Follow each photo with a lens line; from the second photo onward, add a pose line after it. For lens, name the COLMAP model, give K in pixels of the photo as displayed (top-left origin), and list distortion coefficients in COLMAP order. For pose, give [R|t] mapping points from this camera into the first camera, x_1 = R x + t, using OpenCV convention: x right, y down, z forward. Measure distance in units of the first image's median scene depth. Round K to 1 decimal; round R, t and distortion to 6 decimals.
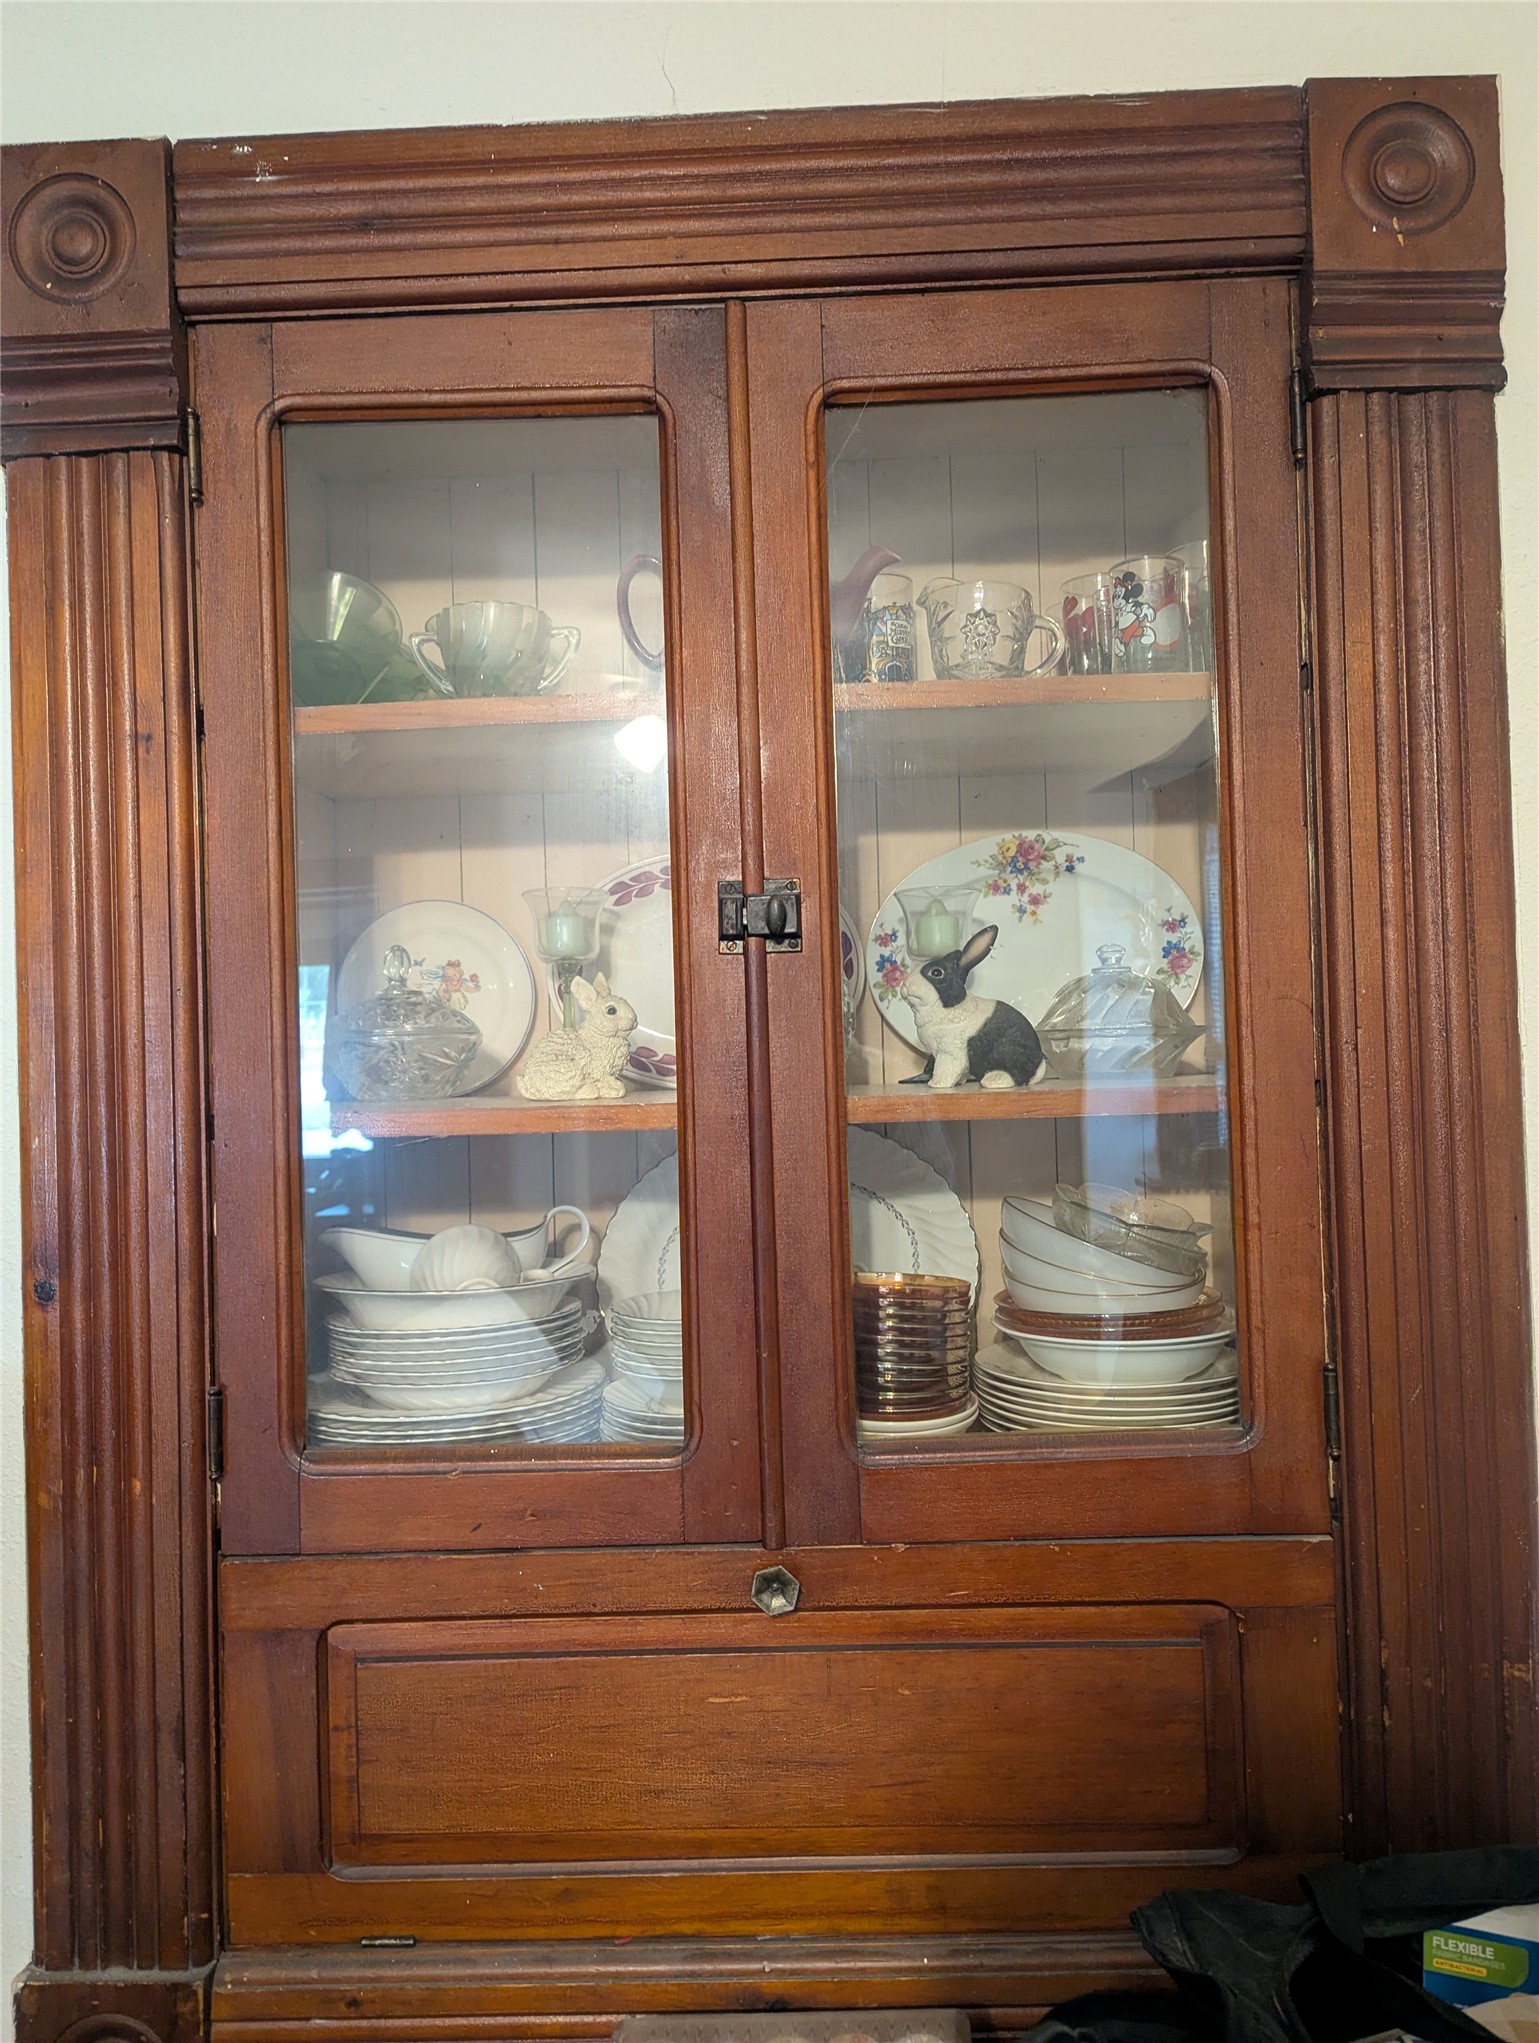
lens RADIAL K [[1430.0, 0, 771.4], [0, 1430.0, 1022.9], [0, 0, 1]] dist [0.039383, 0.000819]
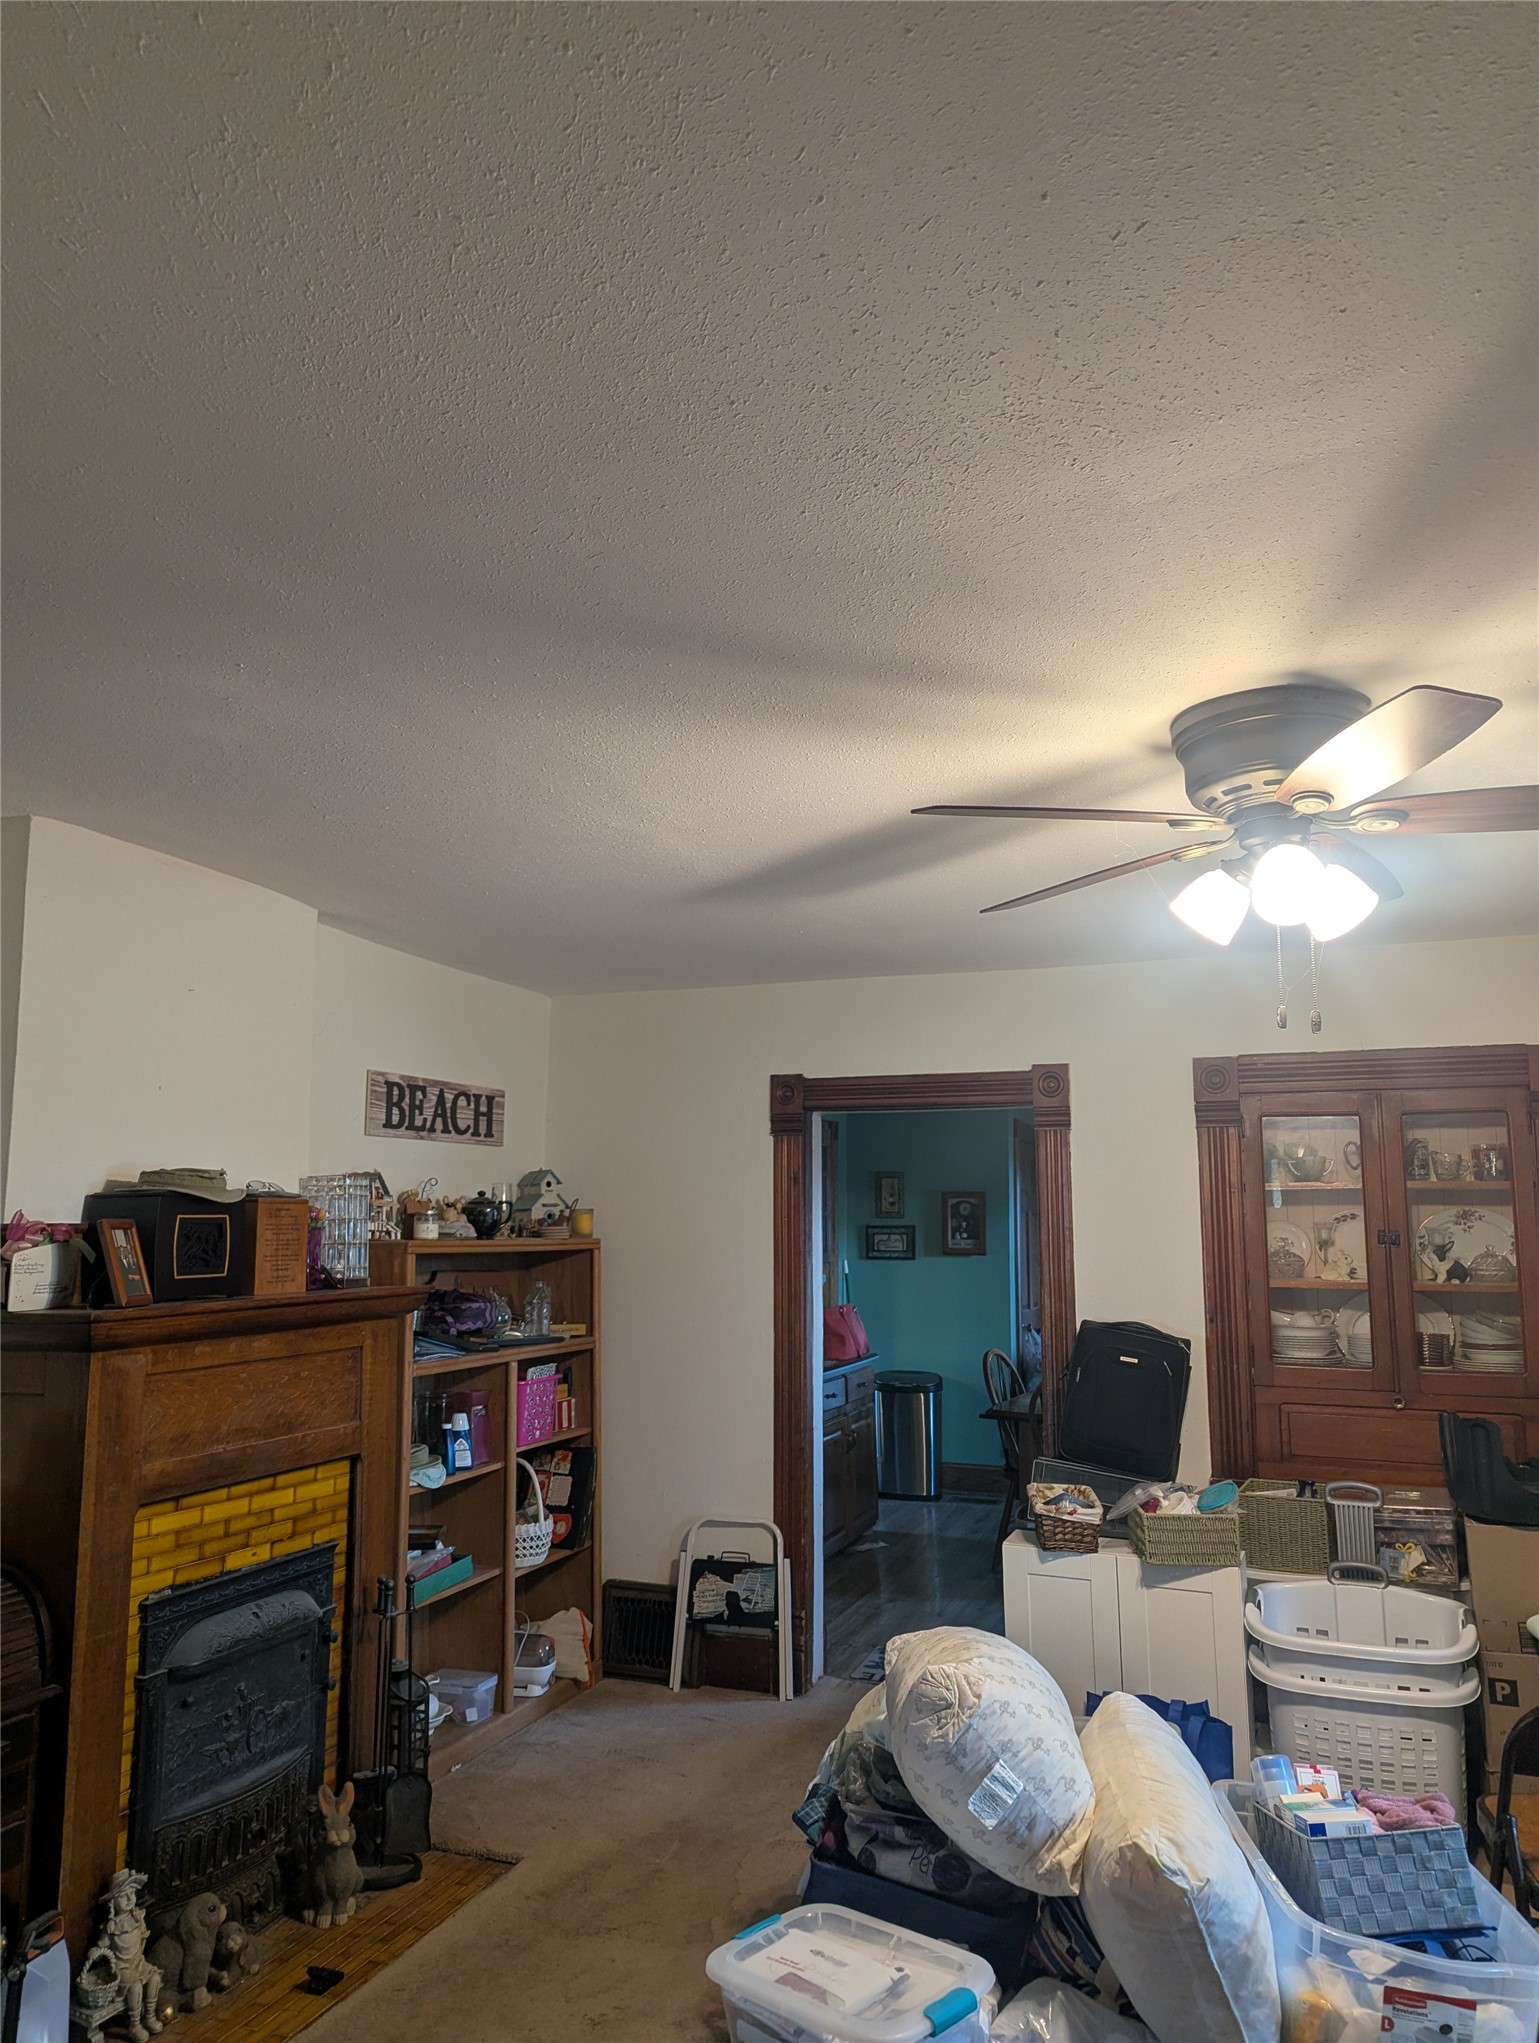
lens RADIAL K [[1430.0, 0, 765.1], [0, 1430.0, 1020.2], [0, 0, 1]] dist [0.039383, 0.000819]
pose [[0.946373, -0.012780, -0.322822, -0.337529], [-0.022822, 0.994077, -0.106259, -0.201612], [0.322268, 0.107928, 0.940476, -3.331755]]
